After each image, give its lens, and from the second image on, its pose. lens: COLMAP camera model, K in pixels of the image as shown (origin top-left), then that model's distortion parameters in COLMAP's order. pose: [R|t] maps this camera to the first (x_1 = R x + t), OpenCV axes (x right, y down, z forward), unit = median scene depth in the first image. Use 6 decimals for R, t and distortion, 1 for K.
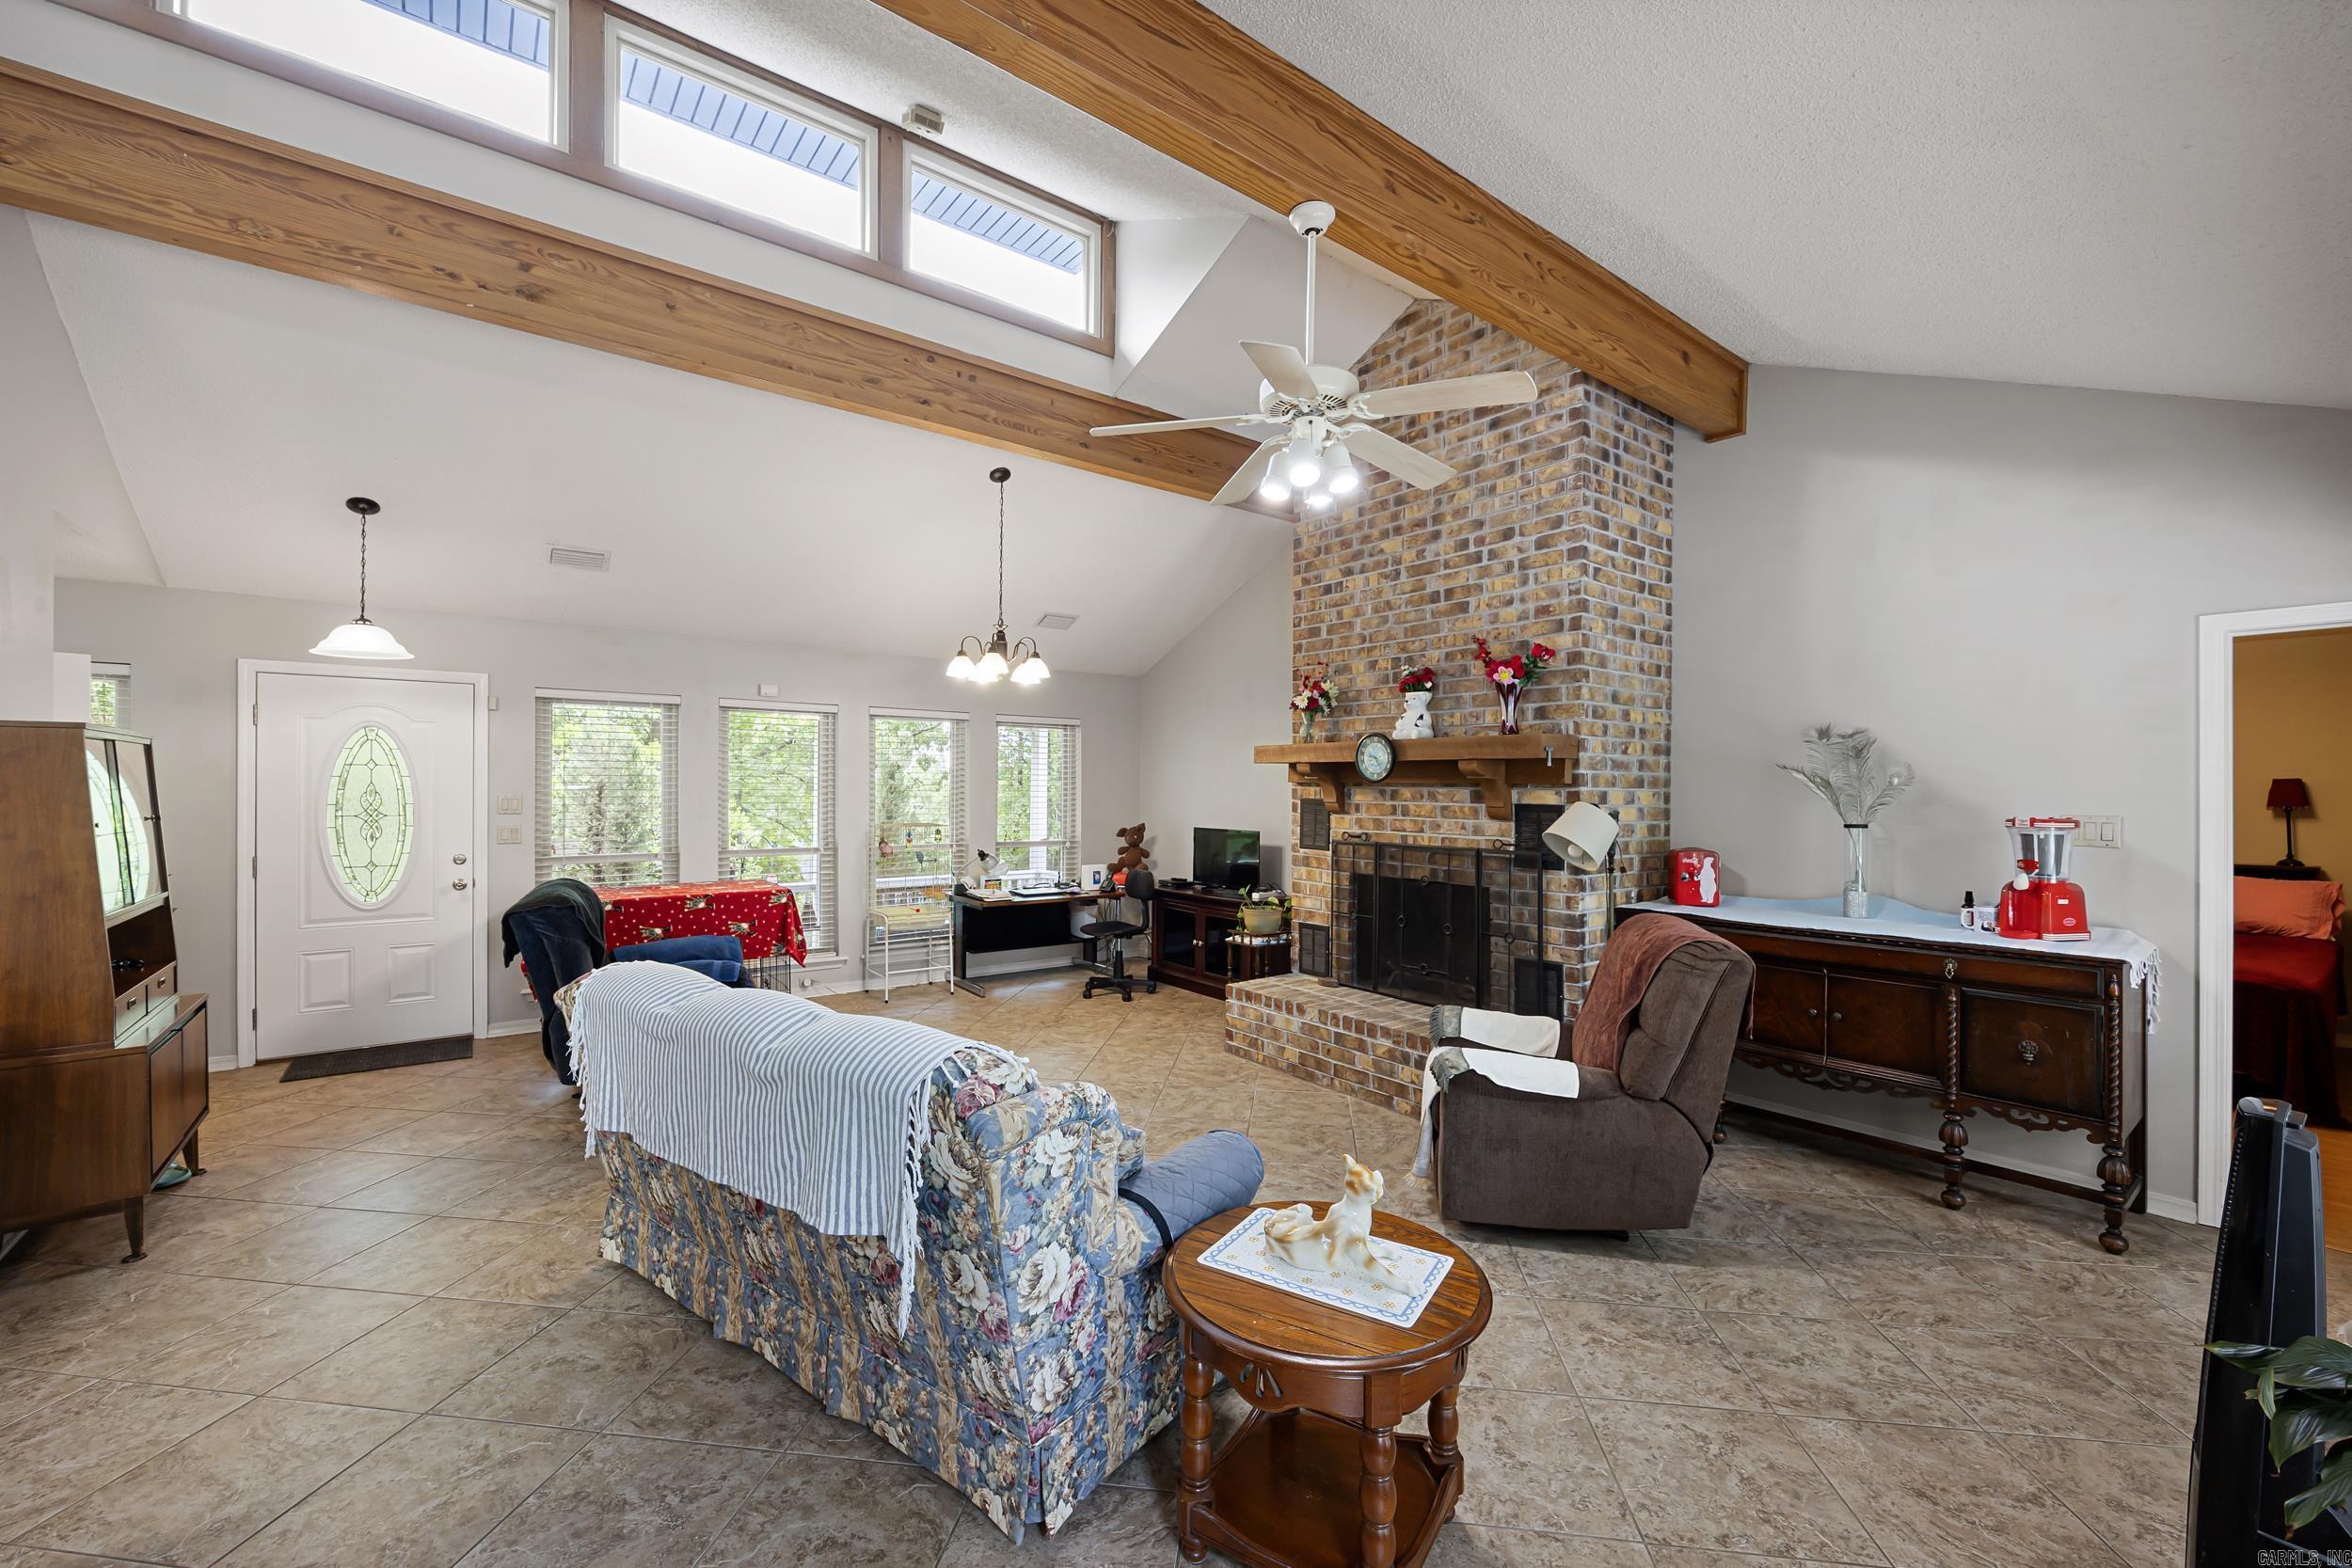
lens RADIAL K [[930.3, 0, 1184.7], [0, 930.3, 790.6], [0, 0, 1]] dist [-0.006228, 0.000503]
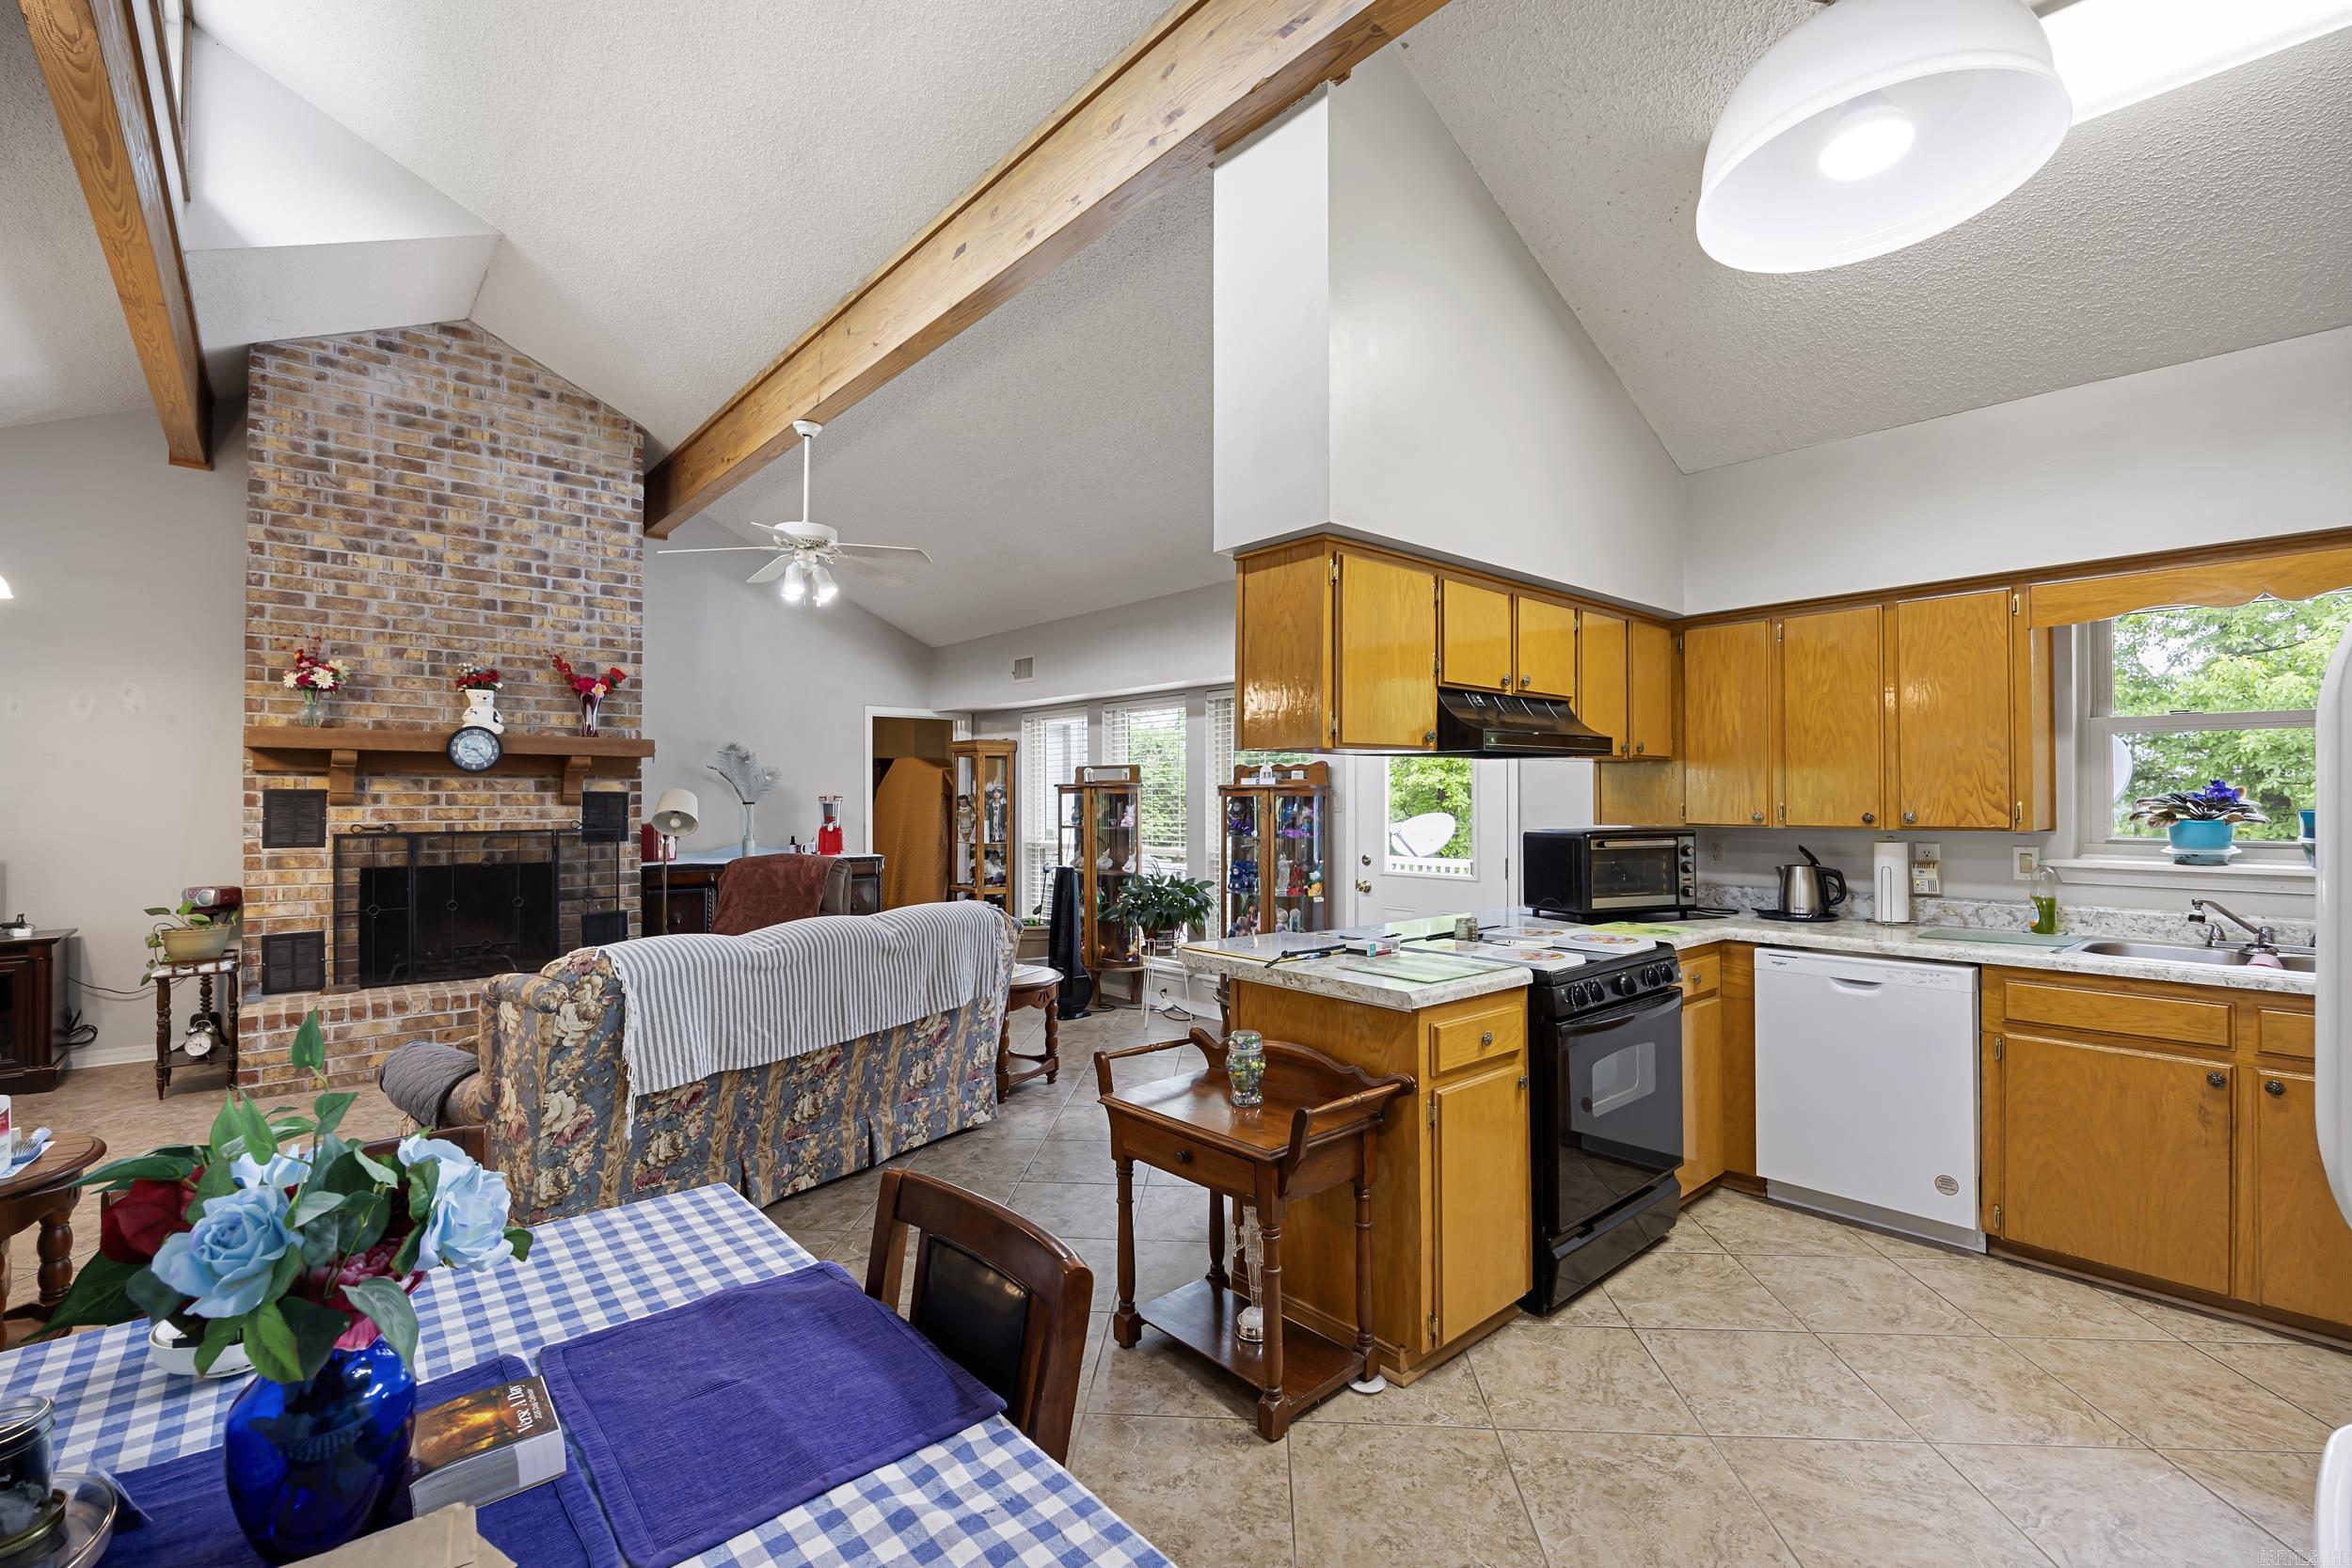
lens RADIAL K [[1033.0, 0, 1157.9], [0, 1033.0, 785.7], [0, 0, 1]] dist [0.001719, 0.000130]
pose [[-0.031540, 0.003414, 0.999497, -1.048612], [0.001131, 0.999994, -0.003380, 0.011458], [-0.999502, 0.001024, -0.031543, 0.269142]]
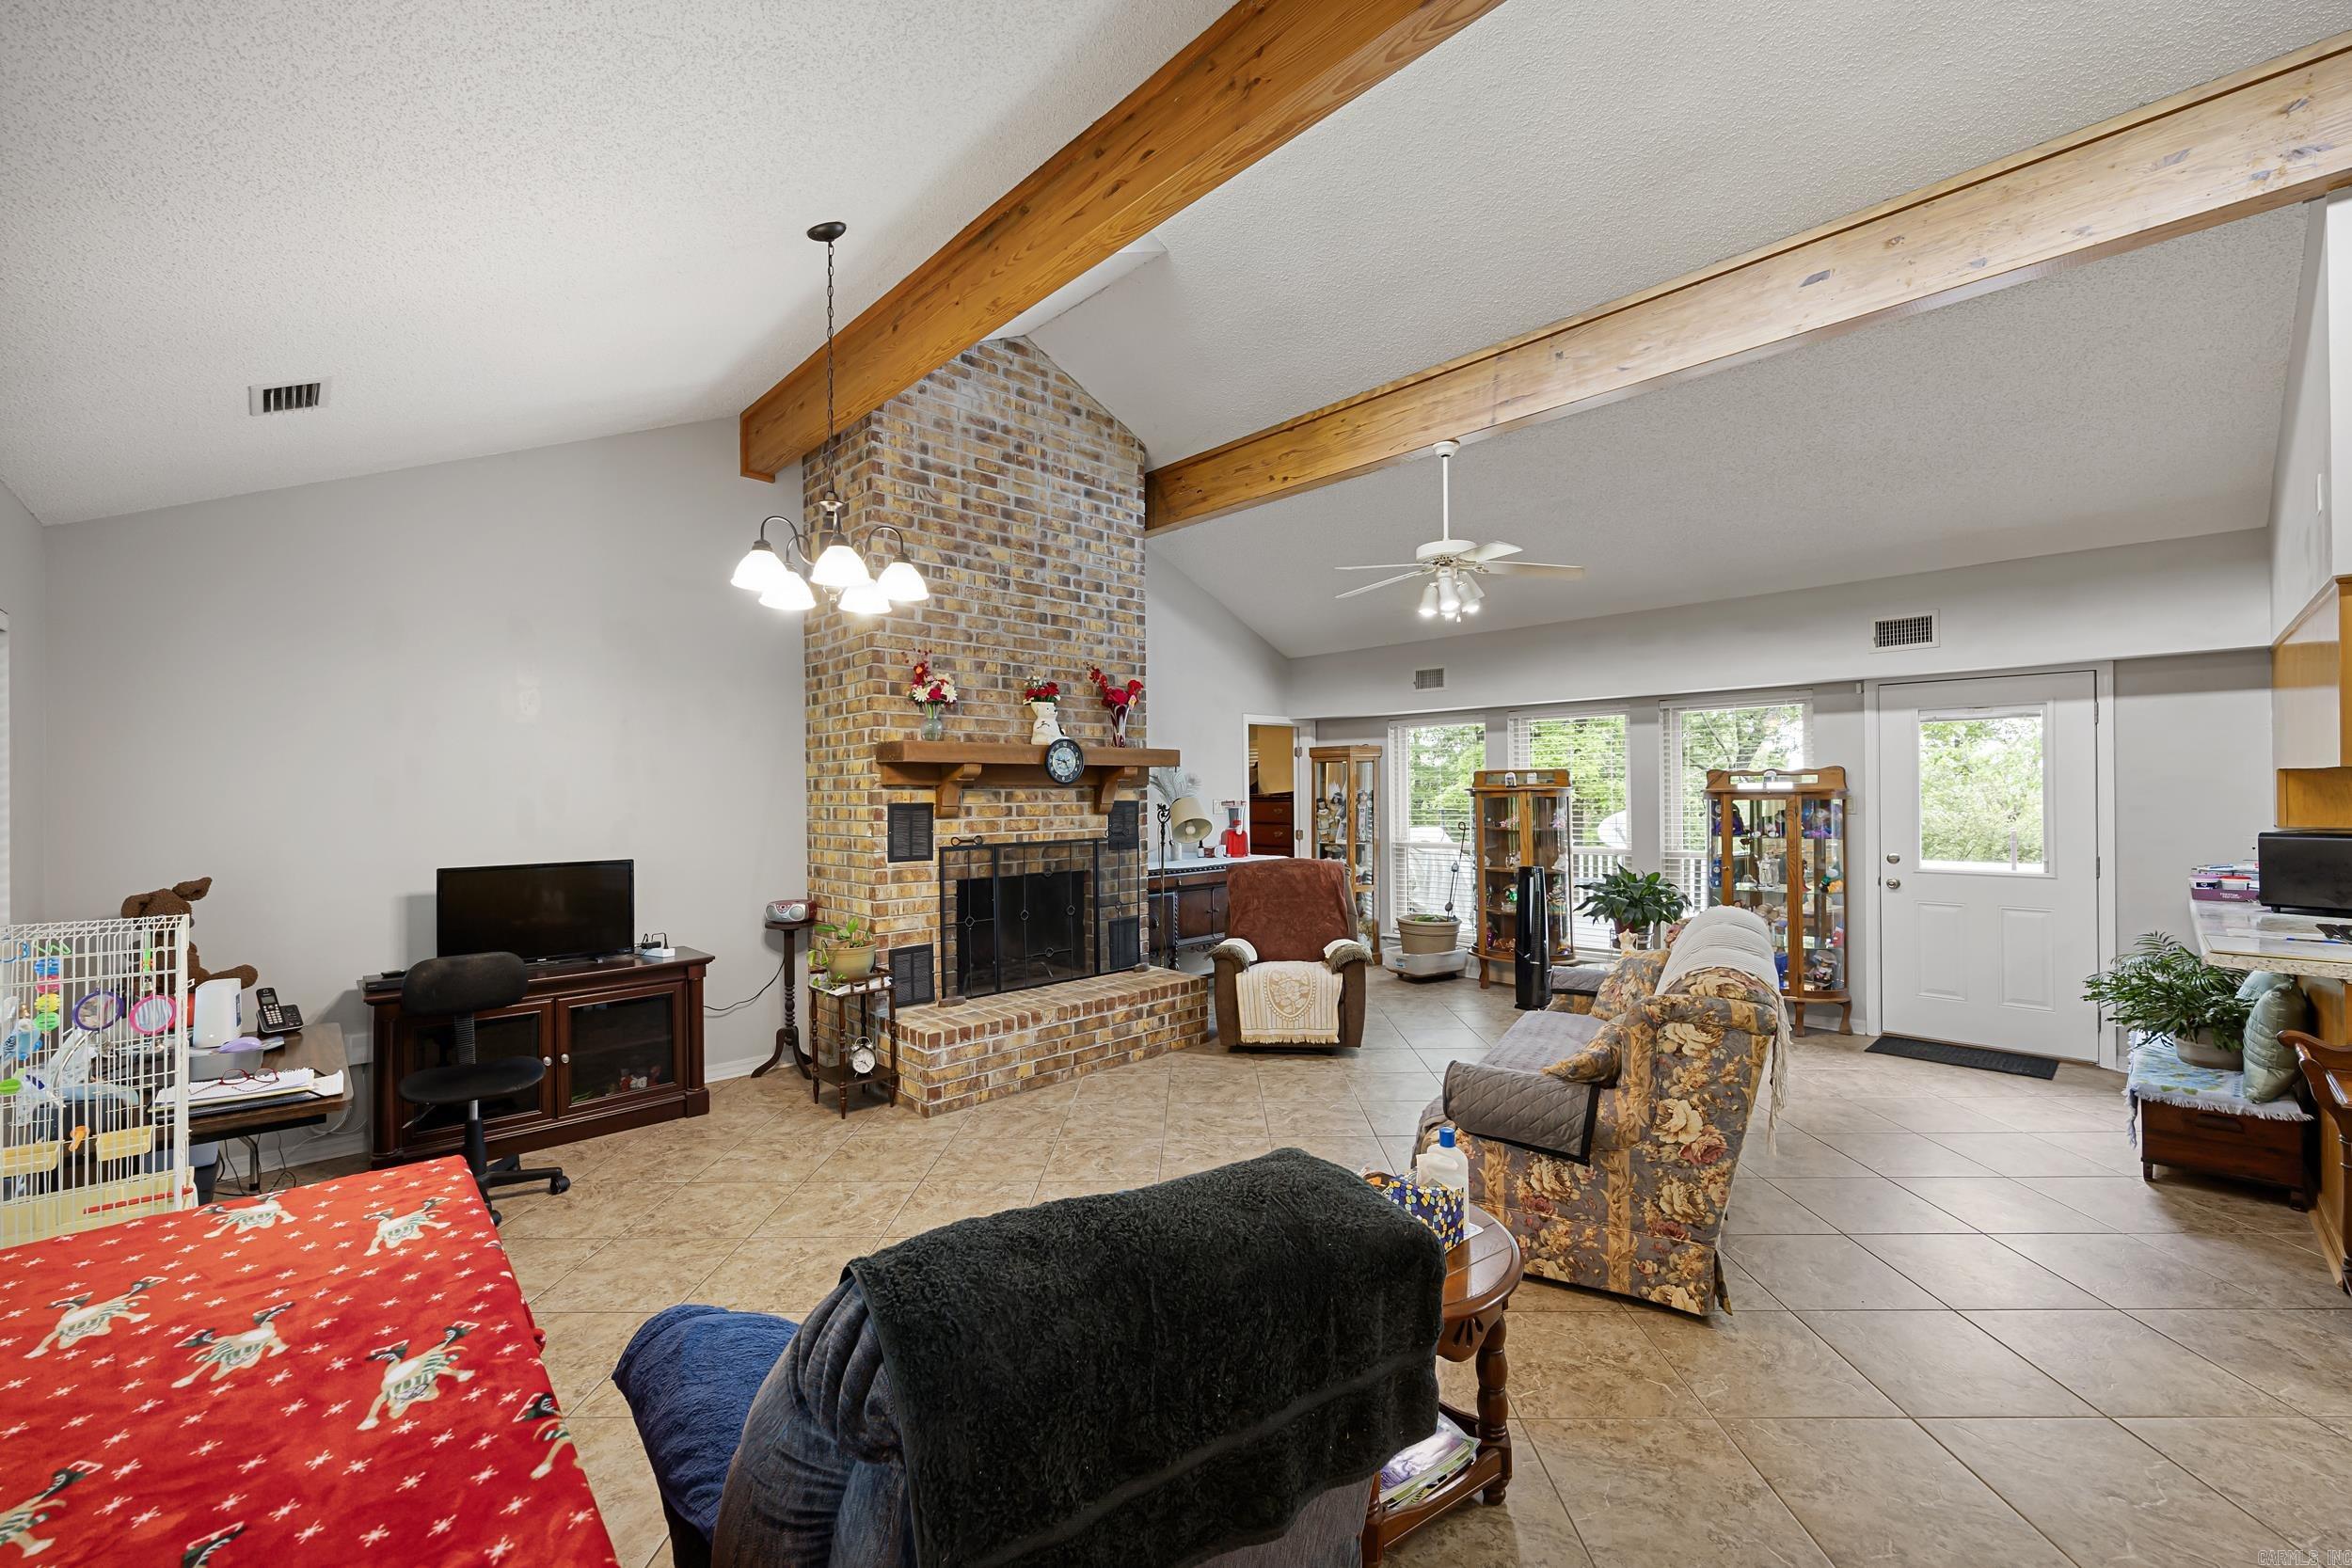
lens RADIAL K [[930.3, 0, 1177.7], [0, 930.3, 793.7], [0, 0, 1]] dist [-0.006228, 0.000503]
pose [[-0.095173, -0.011659, 0.995392, -0.923977], [0.009899, 0.999871, 0.012658, -0.011069], [-0.995412, 0.011058, -0.095045, 1.018446]]
